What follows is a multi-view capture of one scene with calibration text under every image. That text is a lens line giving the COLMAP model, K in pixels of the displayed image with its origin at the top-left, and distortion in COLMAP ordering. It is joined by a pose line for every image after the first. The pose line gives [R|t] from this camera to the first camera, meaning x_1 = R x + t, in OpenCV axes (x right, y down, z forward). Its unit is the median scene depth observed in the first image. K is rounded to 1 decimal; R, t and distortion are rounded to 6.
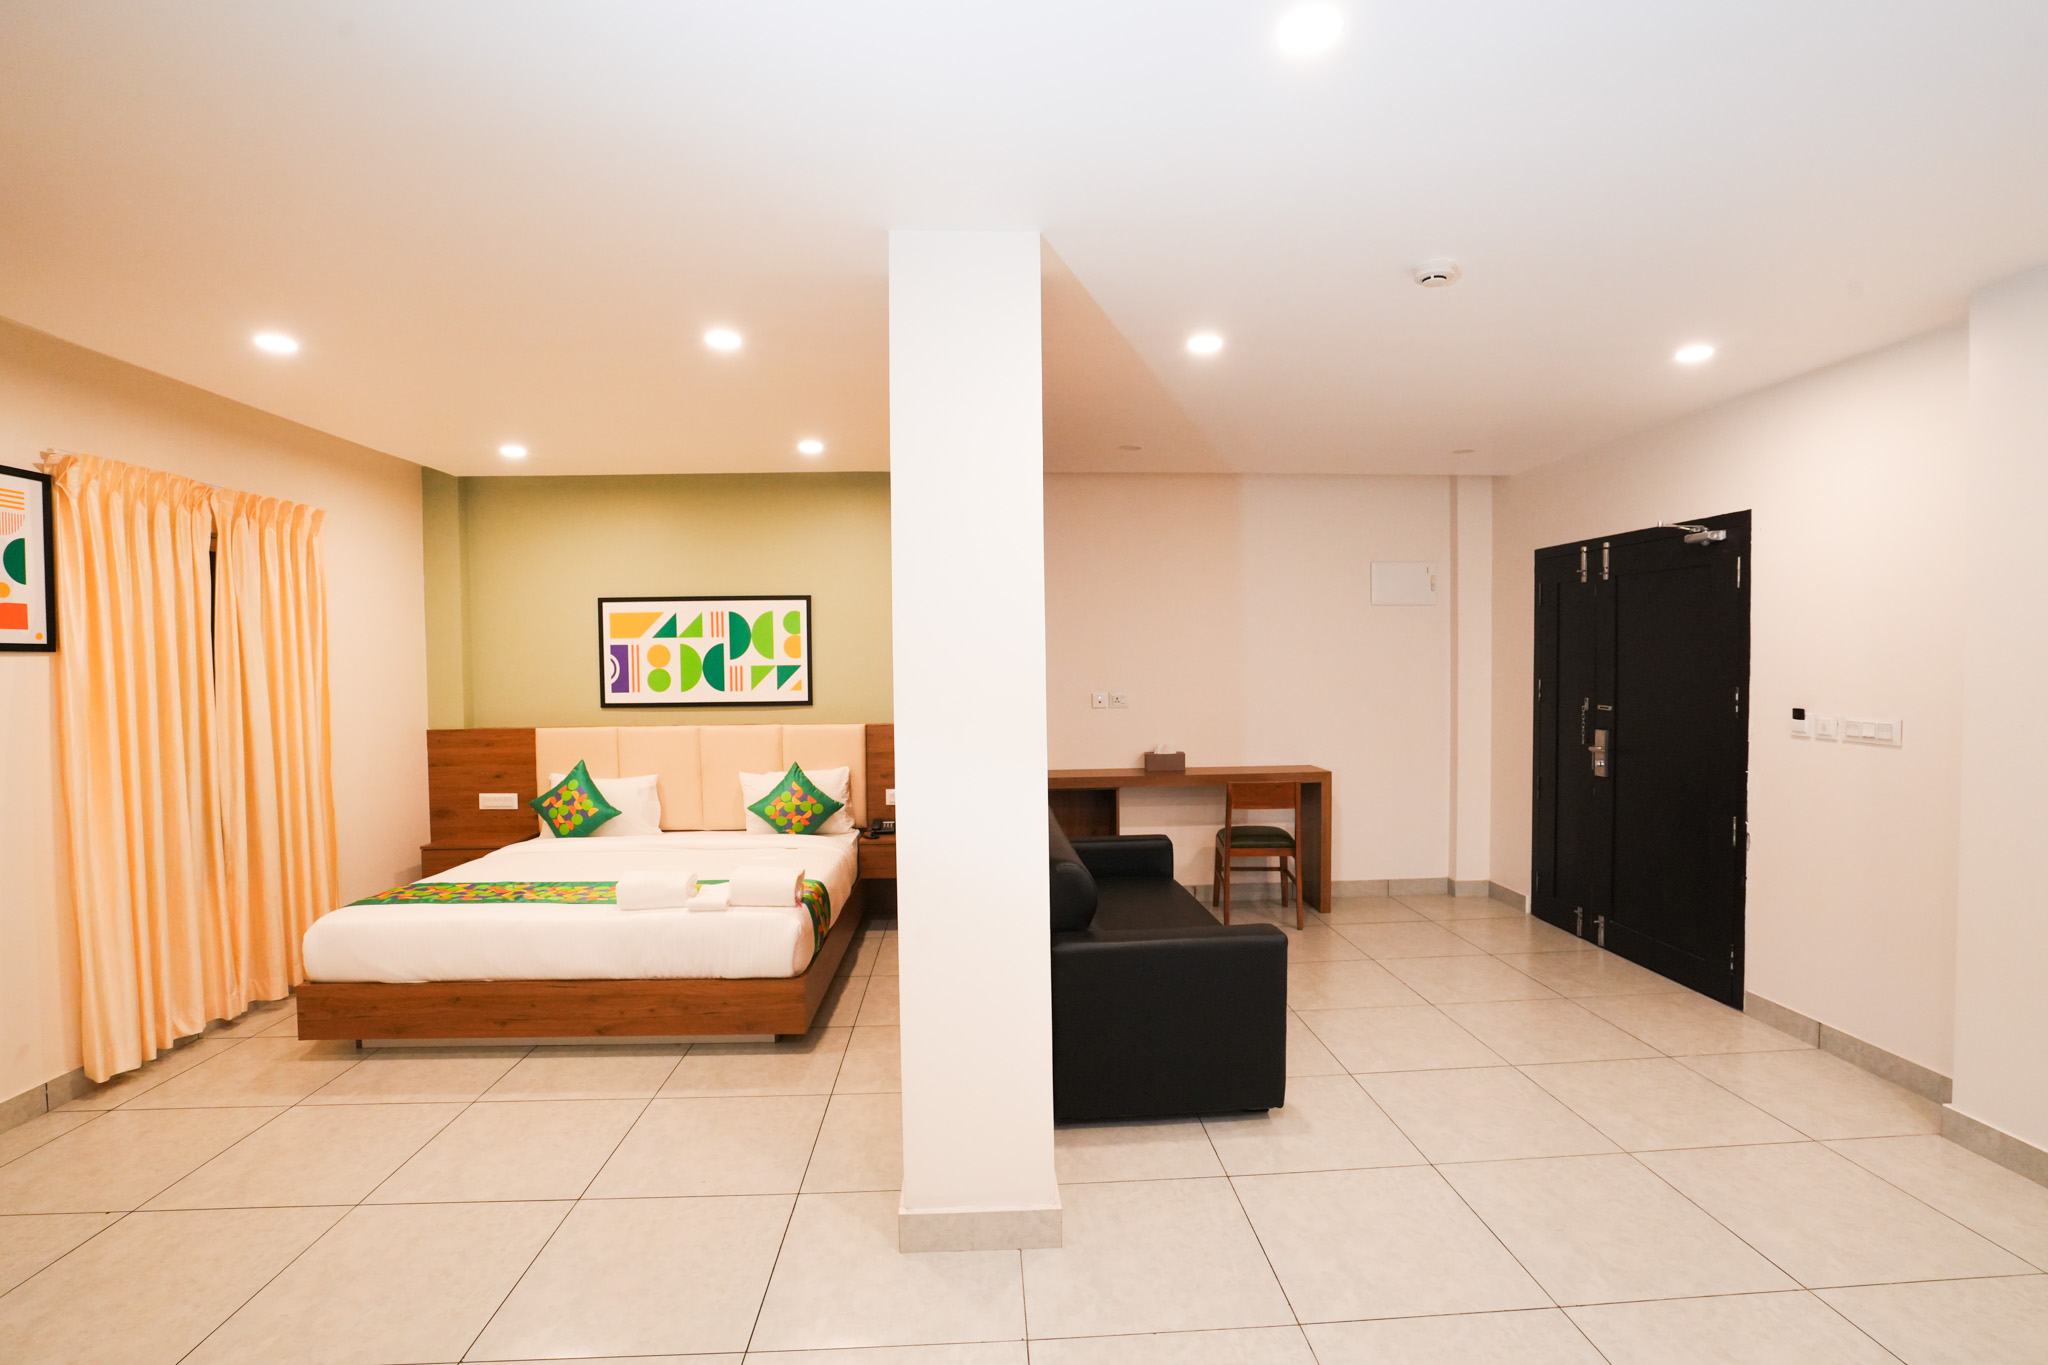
lens RADIAL K [[943.3, 0, 1032.0], [0, 943.3, 683.9], [0, 0, 1]] dist [-0.023766, 0.010446]
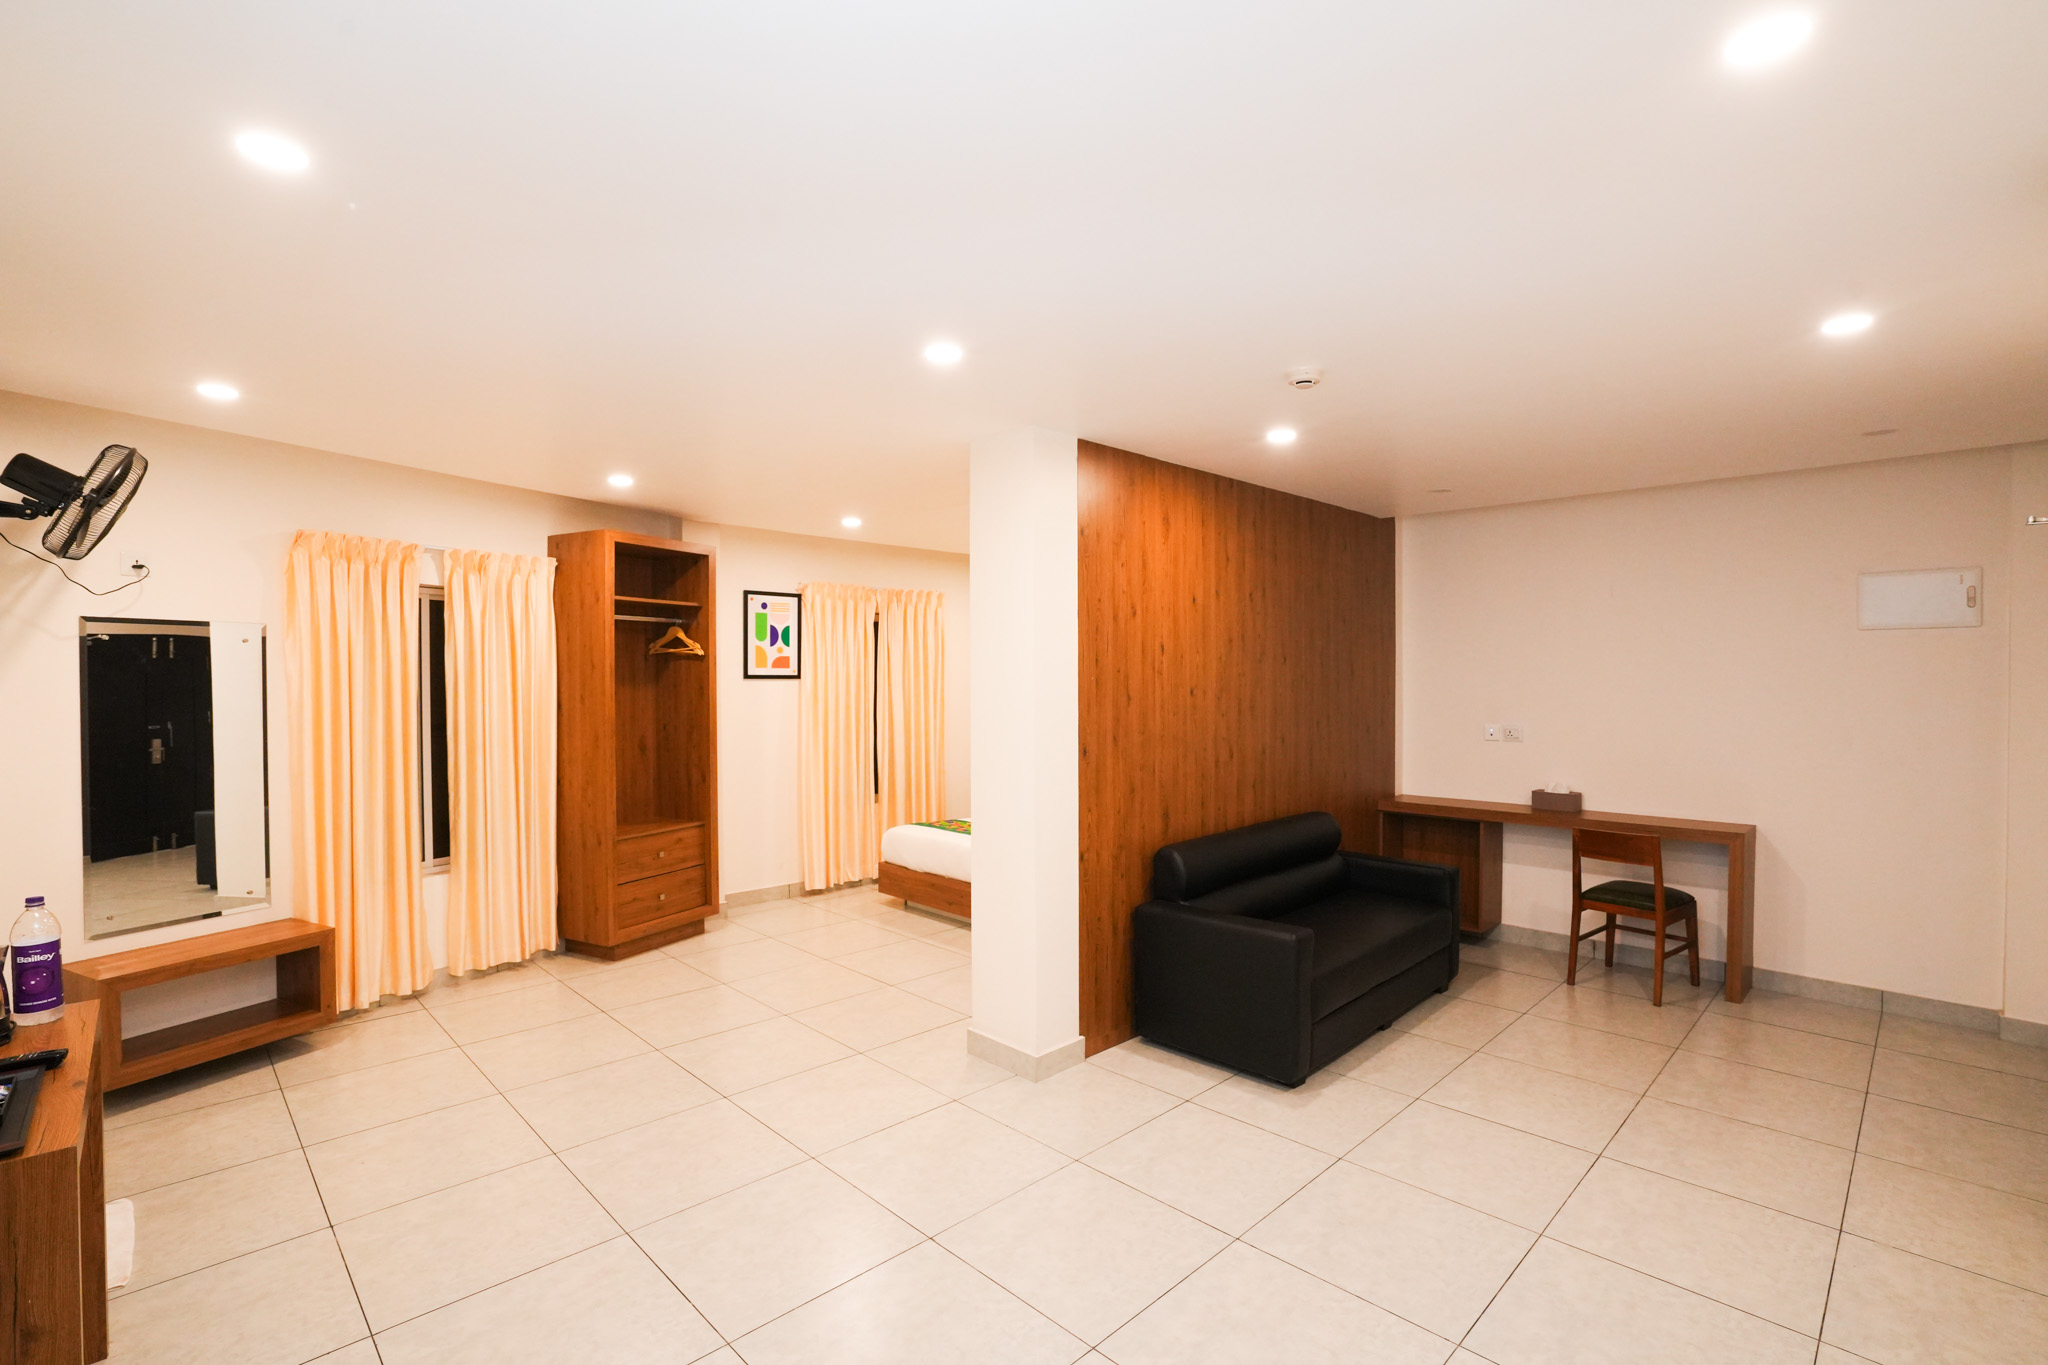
lens RADIAL K [[943.3, 0, 1022.1], [0, 943.3, 686.7], [0, 0, 1]] dist [-0.023766, 0.010446]
pose [[0.671528, 0.018956, -0.740737, 0.717438], [-0.026679, 0.999643, 0.001396, -0.028477], [0.740499, 0.018824, 0.671794, -0.037753]]
